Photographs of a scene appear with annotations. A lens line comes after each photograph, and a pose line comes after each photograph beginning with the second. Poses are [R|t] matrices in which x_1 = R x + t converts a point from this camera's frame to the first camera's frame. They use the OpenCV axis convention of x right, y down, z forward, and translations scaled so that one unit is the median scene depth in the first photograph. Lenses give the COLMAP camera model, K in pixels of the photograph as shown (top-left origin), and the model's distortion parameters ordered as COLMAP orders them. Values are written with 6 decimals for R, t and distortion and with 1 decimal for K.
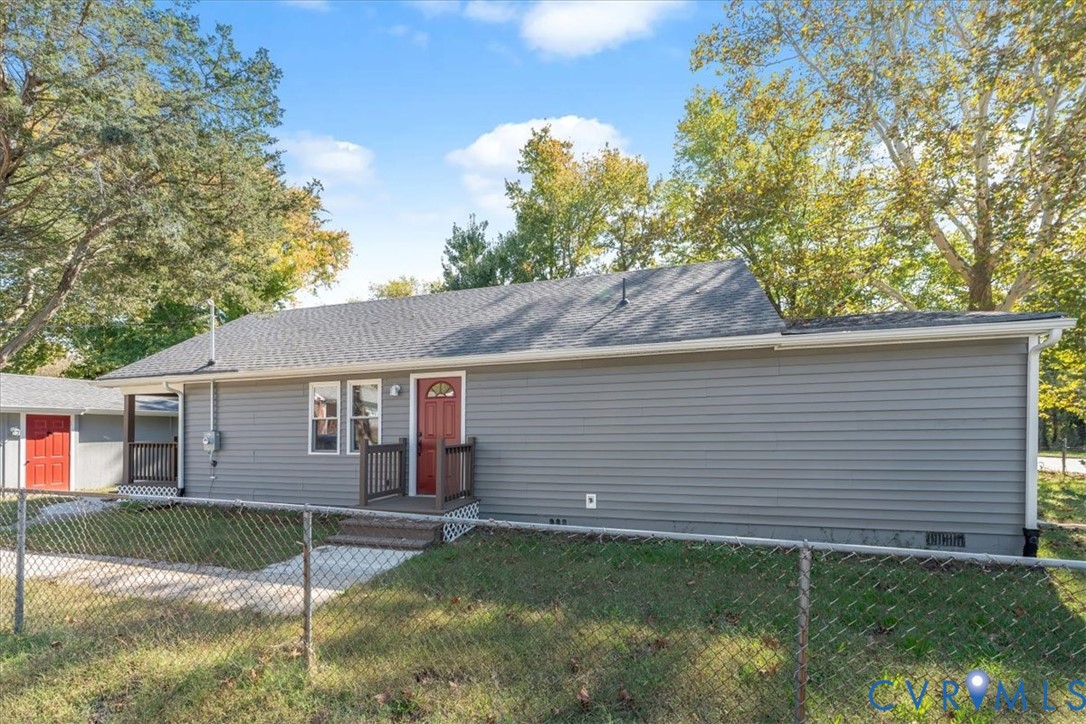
lens RADIAL K [[443.5, 0, 550.7], [0, 443.5, 430.9], [0, 0, 1]] dist [-0.000685, -0.000393]
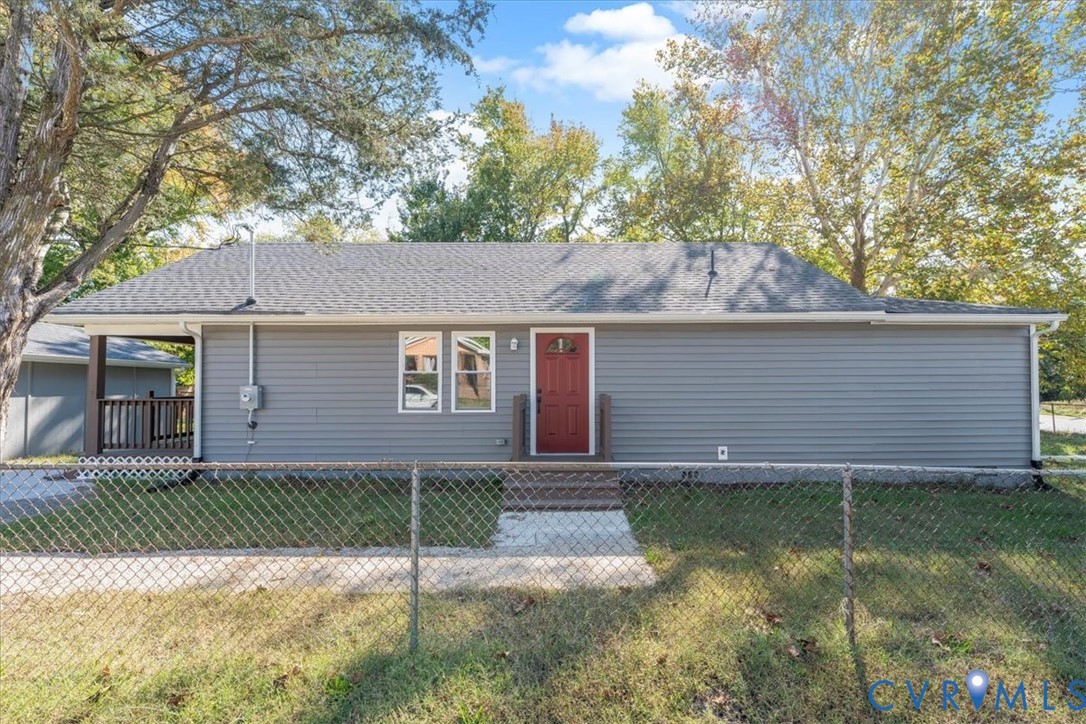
lens RADIAL K [[428.2, 0, 559.4], [0, 428.2, 381.9], [0, 0, 1]] dist [-0.002808, 0.000175]
pose [[0.955706, 0.011408, 0.294102, -0.518006], [-0.008767, 0.999909, -0.010298, -0.002226], [-0.294193, 0.007264, 0.955719, 0.094431]]
